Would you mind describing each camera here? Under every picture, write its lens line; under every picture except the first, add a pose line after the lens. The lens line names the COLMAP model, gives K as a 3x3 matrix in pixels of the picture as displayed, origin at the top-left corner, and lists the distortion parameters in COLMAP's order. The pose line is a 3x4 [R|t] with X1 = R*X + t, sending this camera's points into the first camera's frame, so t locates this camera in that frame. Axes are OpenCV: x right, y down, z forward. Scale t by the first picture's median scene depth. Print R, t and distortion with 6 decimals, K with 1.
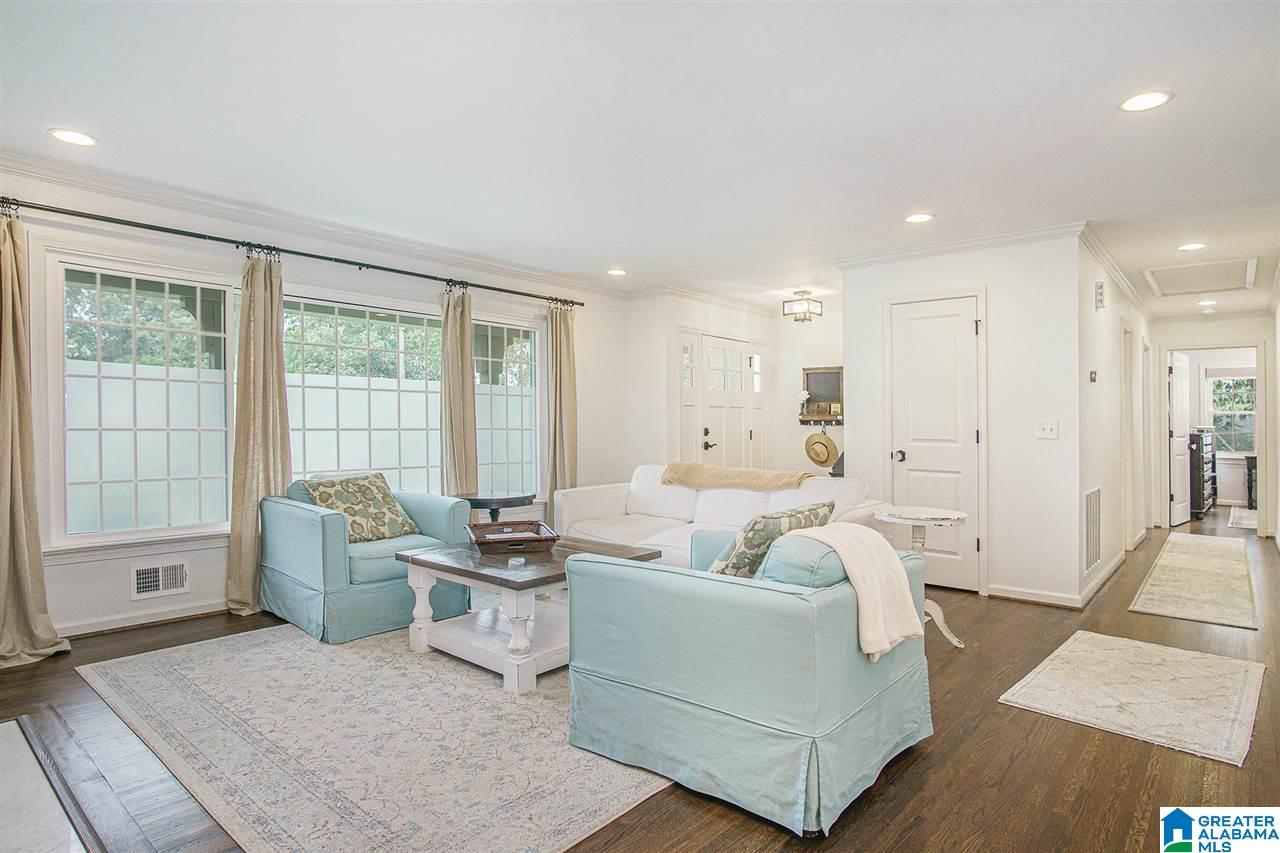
lens RADIAL K [[695.6, 0, 612.7], [0, 695.6, 428.7], [0, 0, 1]] dist [-0.002466, -0.000059]
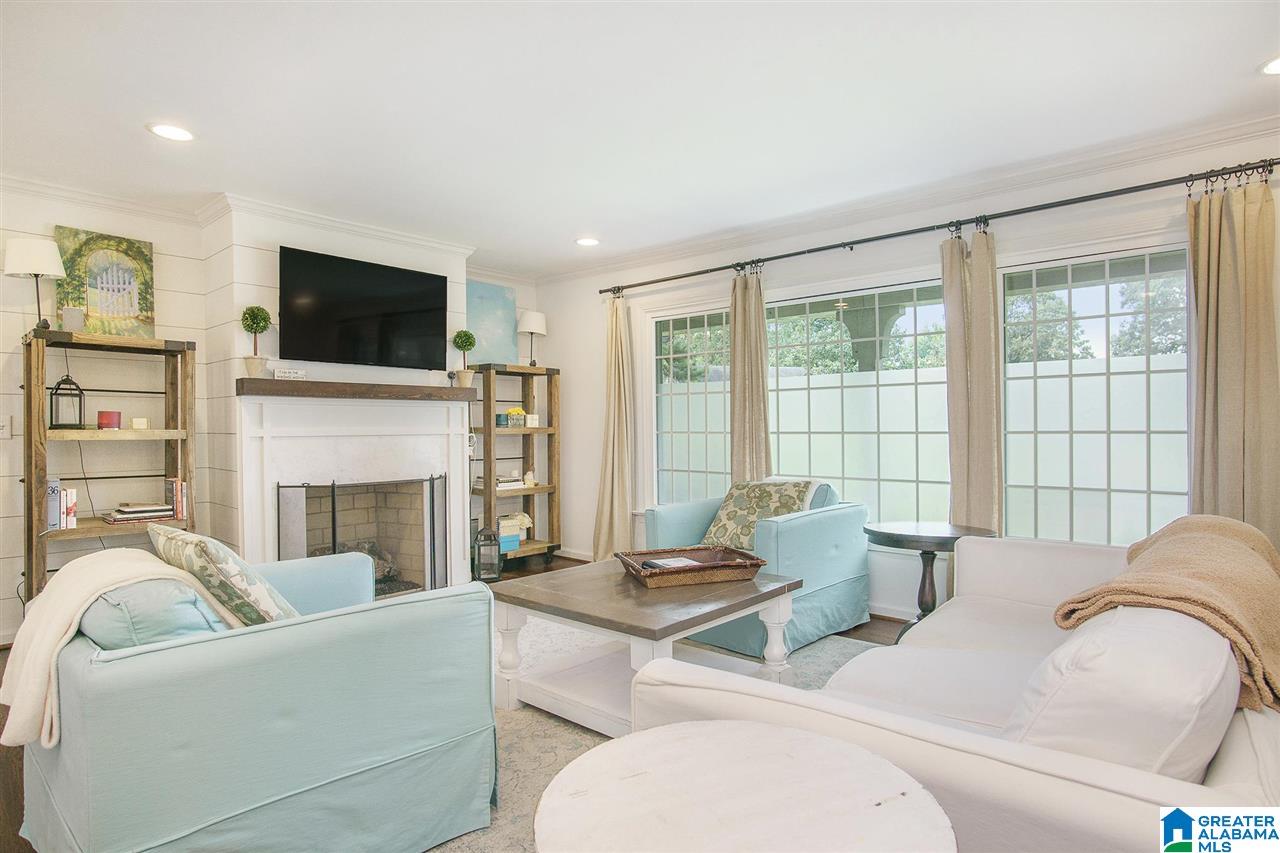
lens RADIAL K [[695.6, 0, 612.7], [0, 695.6, 428.7], [0, 0, 1]] dist [-0.002466, -0.000059]
pose [[-0.002681, 0.001155, -0.999996, 0.551758], [0.004991, 0.999987, 0.001142, -0.007283], [0.999984, -0.004988, -0.002687, 0.757324]]
